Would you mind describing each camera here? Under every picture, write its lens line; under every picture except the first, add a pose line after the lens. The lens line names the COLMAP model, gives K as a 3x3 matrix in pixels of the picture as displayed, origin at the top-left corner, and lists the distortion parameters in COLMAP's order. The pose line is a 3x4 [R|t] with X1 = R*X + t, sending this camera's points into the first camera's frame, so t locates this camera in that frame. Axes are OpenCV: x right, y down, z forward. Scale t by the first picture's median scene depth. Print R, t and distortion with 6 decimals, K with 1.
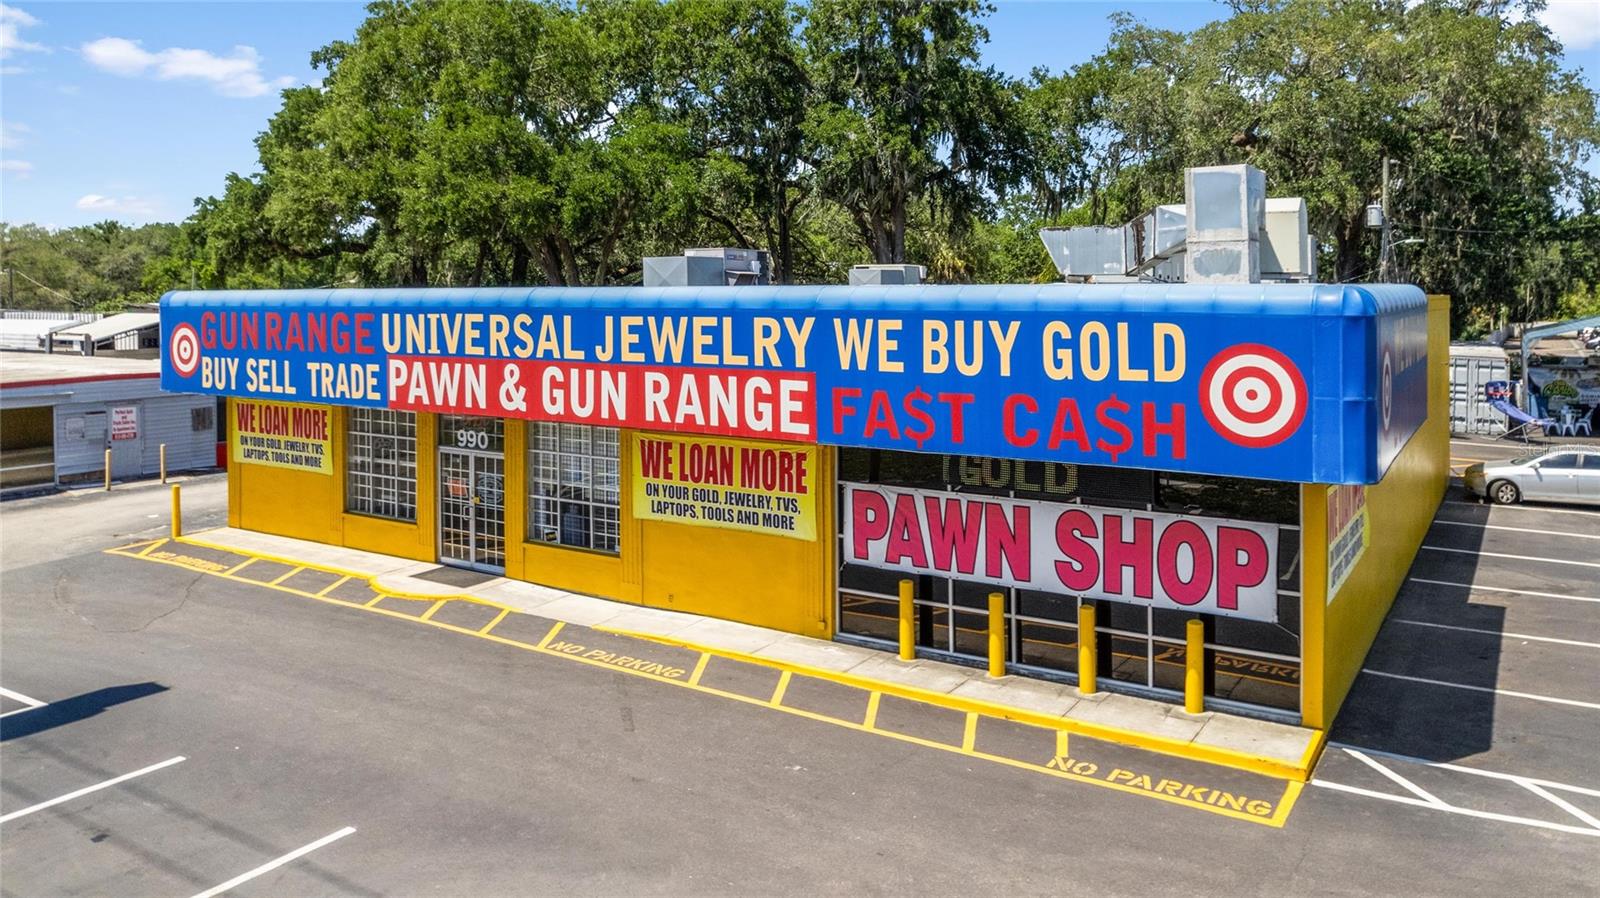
lens RADIAL K [[1130.2, 0, 803.0], [0, 1130.2, 415.3], [0, 0, 1]] dist [-0.035656, 0.002295]
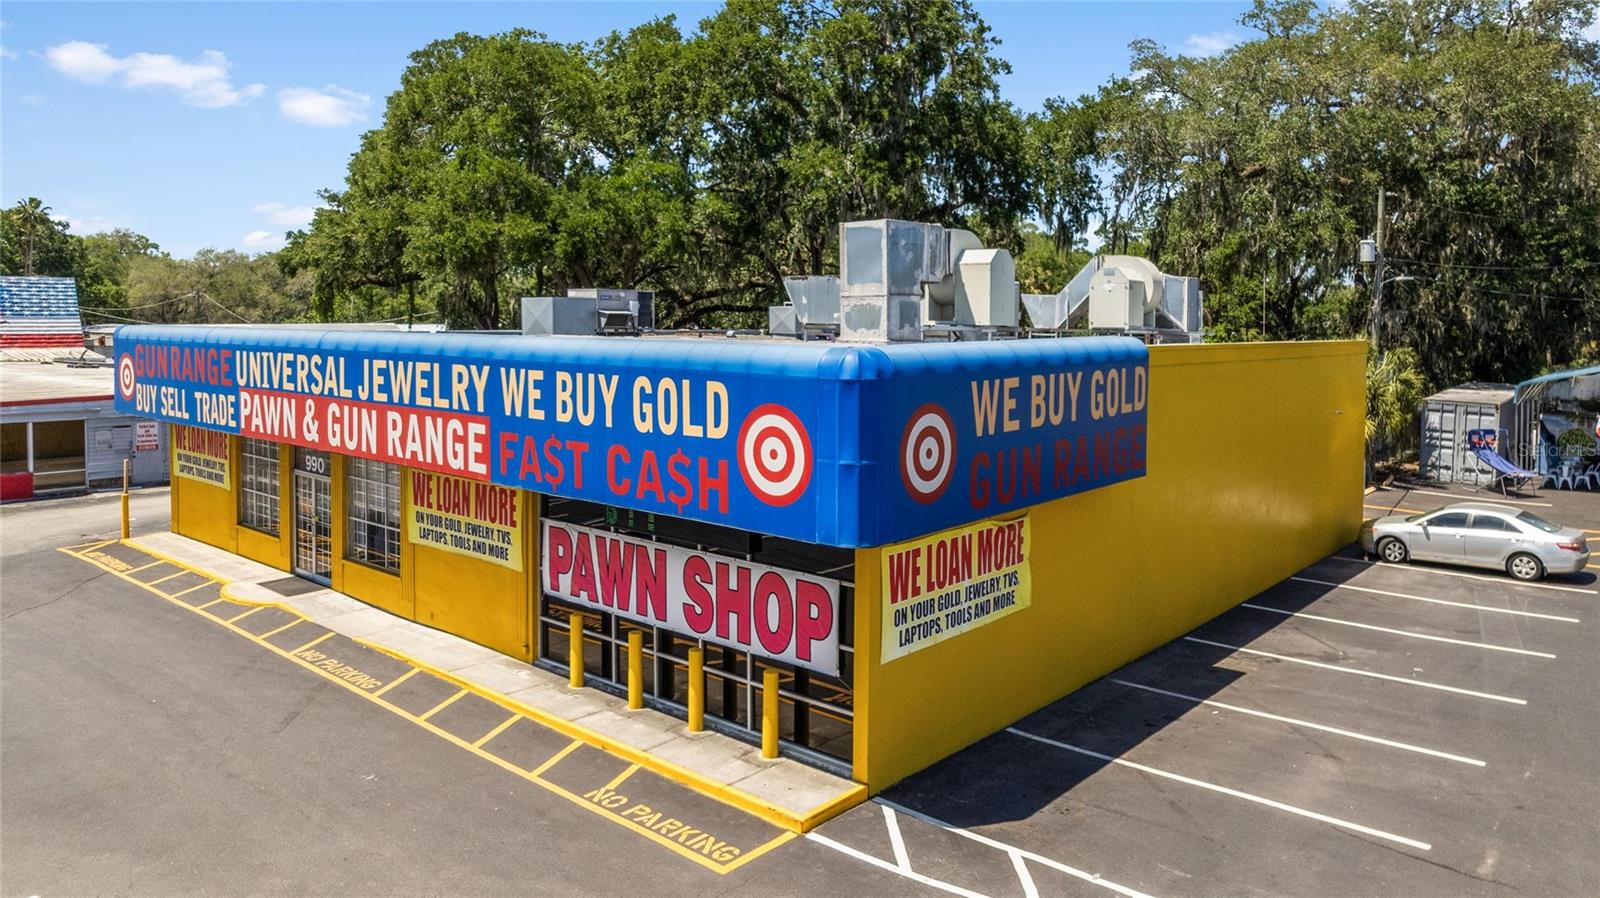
lens RADIAL K [[1091.0, 0, 797.5], [0, 1091.0, 475.3], [0, 0, 1]] dist [-0.034630, 0.004063]
pose [[0.986937, 0.032565, -0.157778, 0.404689], [-0.026355, 0.998799, 0.041295, -0.028633], [0.158934, -0.036598, 0.986611, 0.018066]]
